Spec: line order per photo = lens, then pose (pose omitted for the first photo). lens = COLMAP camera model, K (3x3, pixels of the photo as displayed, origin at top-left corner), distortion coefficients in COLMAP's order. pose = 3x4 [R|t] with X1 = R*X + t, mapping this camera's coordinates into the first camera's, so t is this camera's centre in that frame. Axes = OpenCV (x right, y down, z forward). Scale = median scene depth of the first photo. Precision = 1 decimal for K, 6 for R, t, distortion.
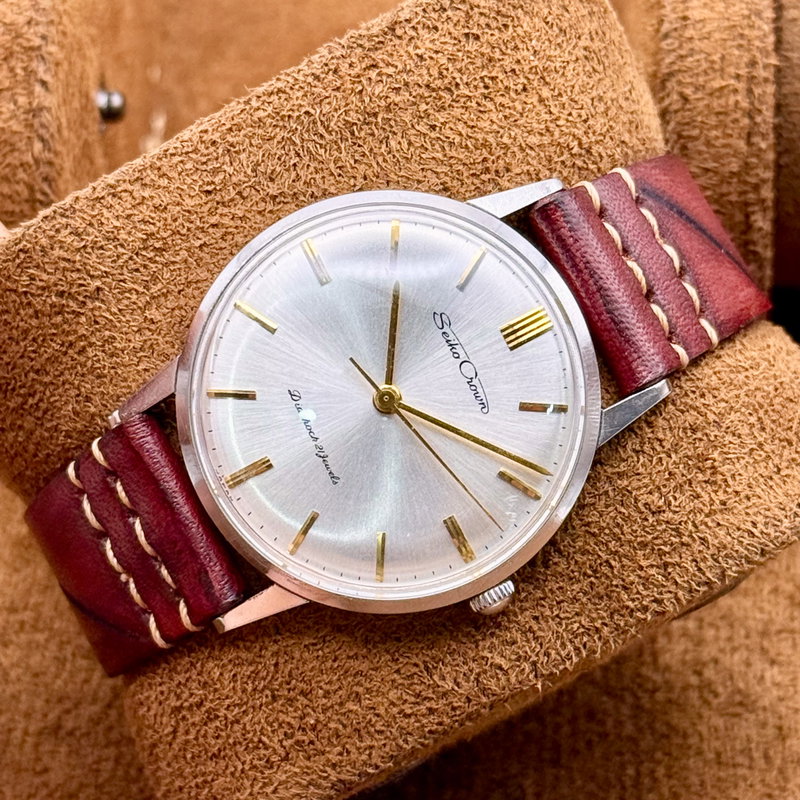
lens RADIAL K [[2890.3, 0, 400.0], [0, 2890.3, 400.0], [0, 0, 1]] dist [0.087276, 1.928287]
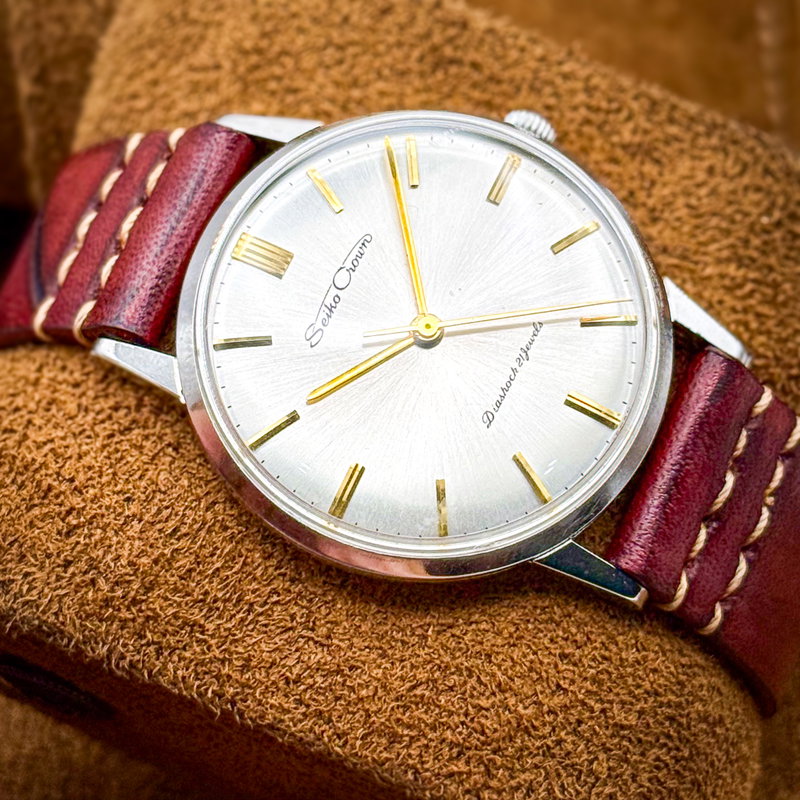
lens RADIAL K [[2890.3, 0, 400.0], [0, 2890.3, 400.0], [0, 0, 1]] dist [0.087276, 1.928287]
pose [[-0.602965, -0.756778, 0.252431, -0.226211], [0.794559, -0.541330, 0.275024, -0.247536], [-0.071483, 0.366401, 0.927707, 0.212452]]
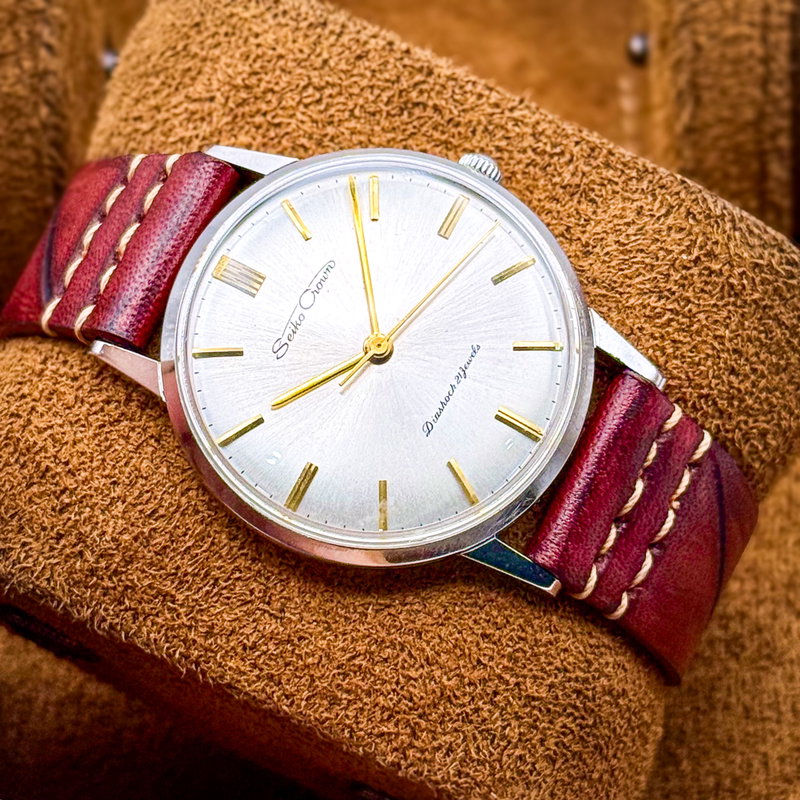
lens RADIAL K [[2890.3, 0, 400.0], [0, 2890.3, 400.0], [0, 0, 1]] dist [0.087276, 1.928287]
pose [[-0.563526, -0.794549, 0.226119, -0.239267], [0.823874, -0.520472, 0.224368, -0.218894], [-0.060583, 0.312731, 0.947908, 0.075252]]
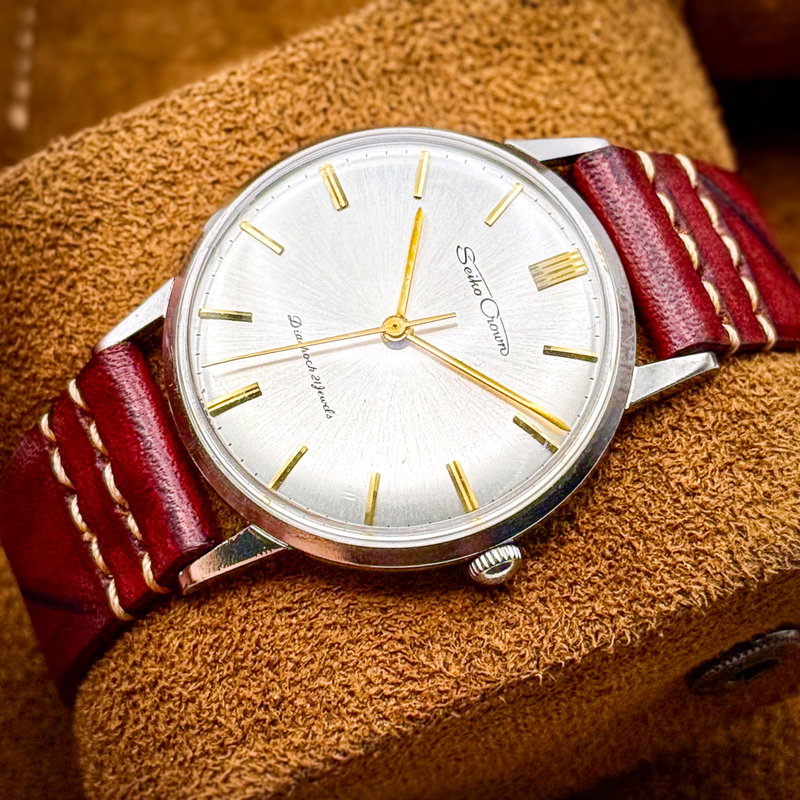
lens RADIAL K [[2890.3, 0, 400.0], [0, 2890.3, 400.0], [0, 0, 1]] dist [0.087276, 1.928287]
pose [[0.994464, 0.083437, -0.063873, 0.054417], [-0.097649, 0.958325, -0.268474, 0.254684], [0.038810, 0.273224, 0.961167, 0.142354]]
